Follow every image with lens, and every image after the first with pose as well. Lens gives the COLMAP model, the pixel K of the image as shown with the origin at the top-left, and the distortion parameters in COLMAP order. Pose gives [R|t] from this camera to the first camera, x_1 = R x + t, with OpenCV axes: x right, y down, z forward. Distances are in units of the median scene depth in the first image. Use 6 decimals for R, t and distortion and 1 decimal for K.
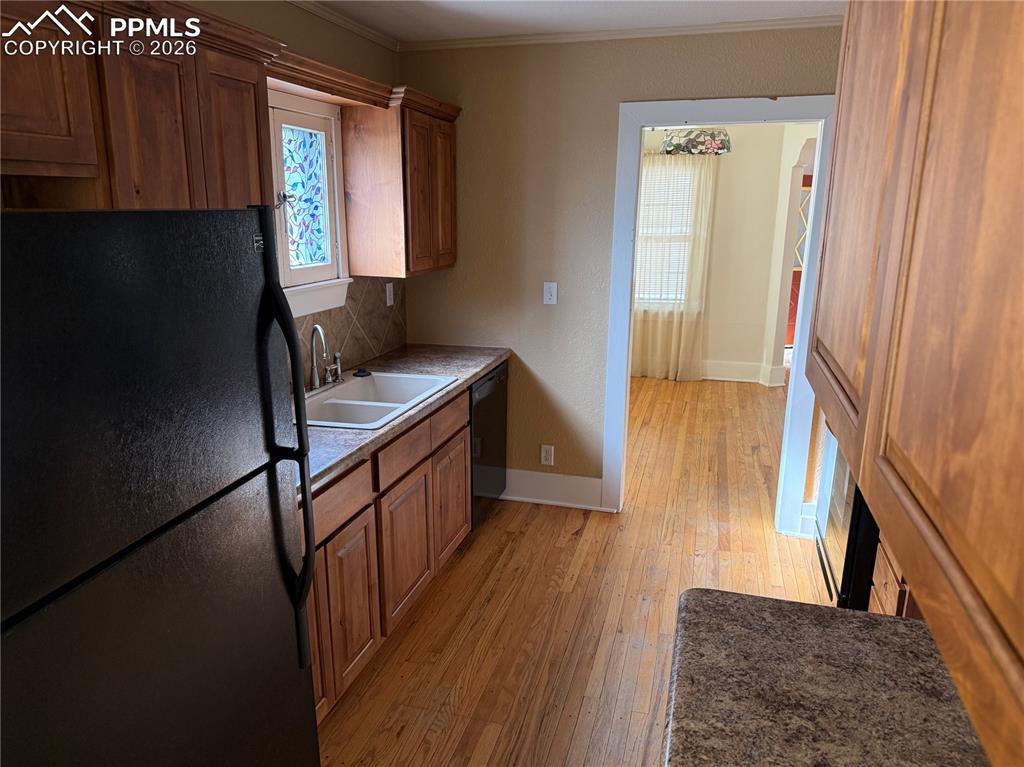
lens RADIAL K [[715.5, 0, 515.0], [0, 715.5, 379.4], [0, 0, 1]] dist [0.043464, -0.029593]
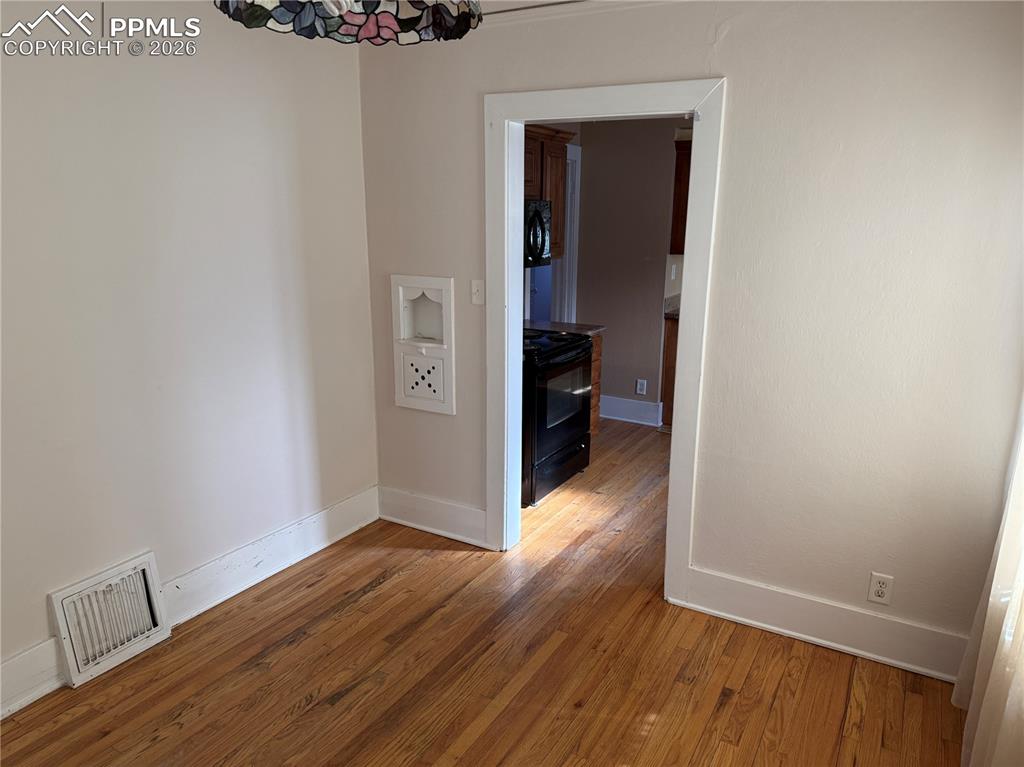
lens RADIAL K [[715.5, 0, 519.4], [0, 715.5, 380.1], [0, 0, 1]] dist [0.043464, -0.029593]
pose [[-0.970023, -0.064933, 0.234177, 0.152415], [0.047340, 0.894689, 0.444174, -0.431071], [-0.238357, 0.441945, -0.864795, 1.793712]]
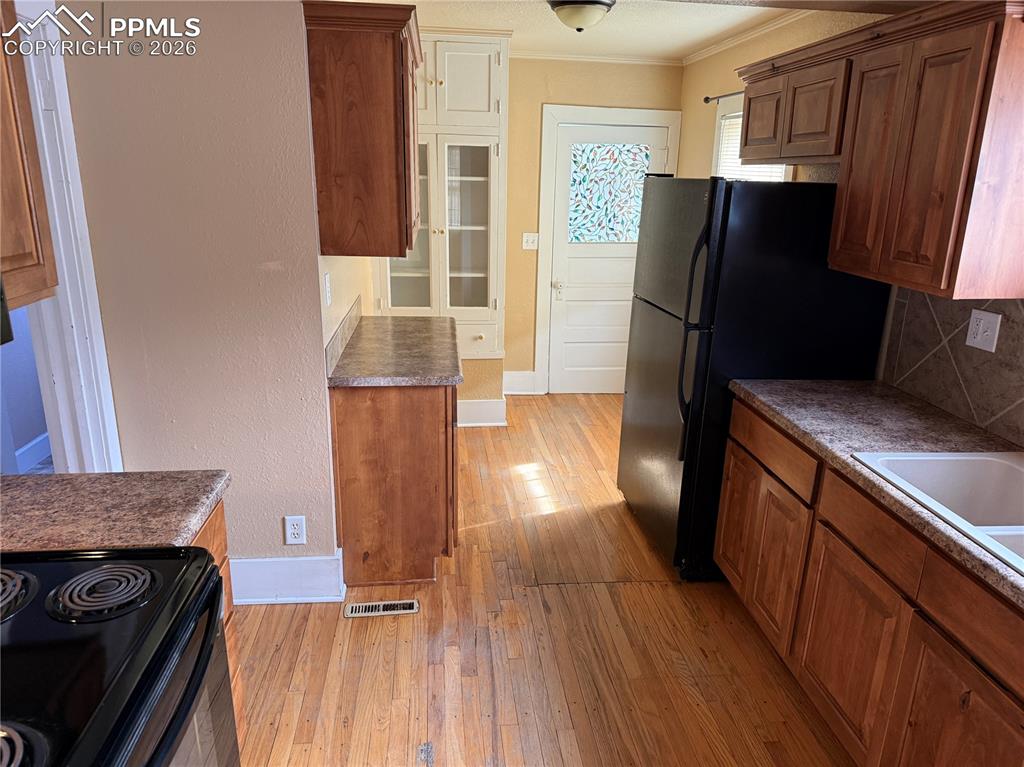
lens RADIAL K [[715.5, 0, 516.1], [0, 715.5, 385.9], [0, 0, 1]] dist [0.043464, -0.029593]
pose [[-0.927875, 0.086924, -0.362619, 0.305005], [-0.108784, 0.867050, 0.486199, -0.240506], [0.356671, 0.490579, -0.795058, 1.004718]]
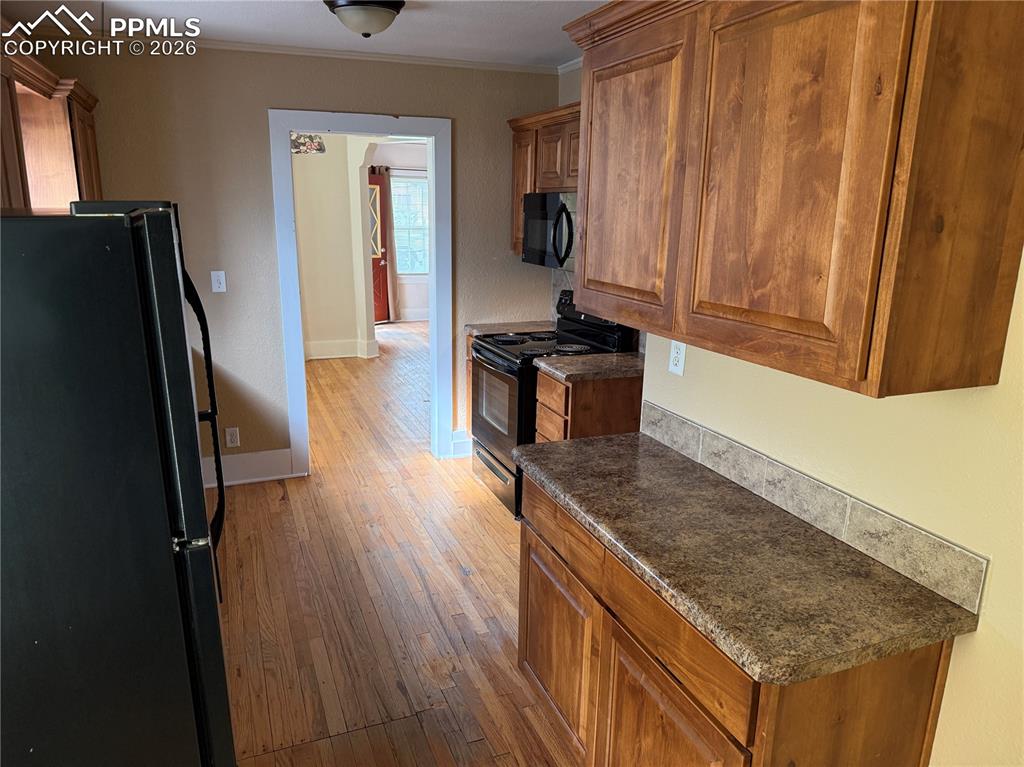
lens RADIAL K [[715.5, 0, 510.2], [0, 715.5, 382.1], [0, 0, 1]] dist [0.043464, -0.029593]
pose [[0.796883, -0.146688, 0.586054, -0.263934], [0.138193, 0.988614, 0.059541, 0.020210], [-0.588115, 0.033541, 0.808081, -0.109479]]
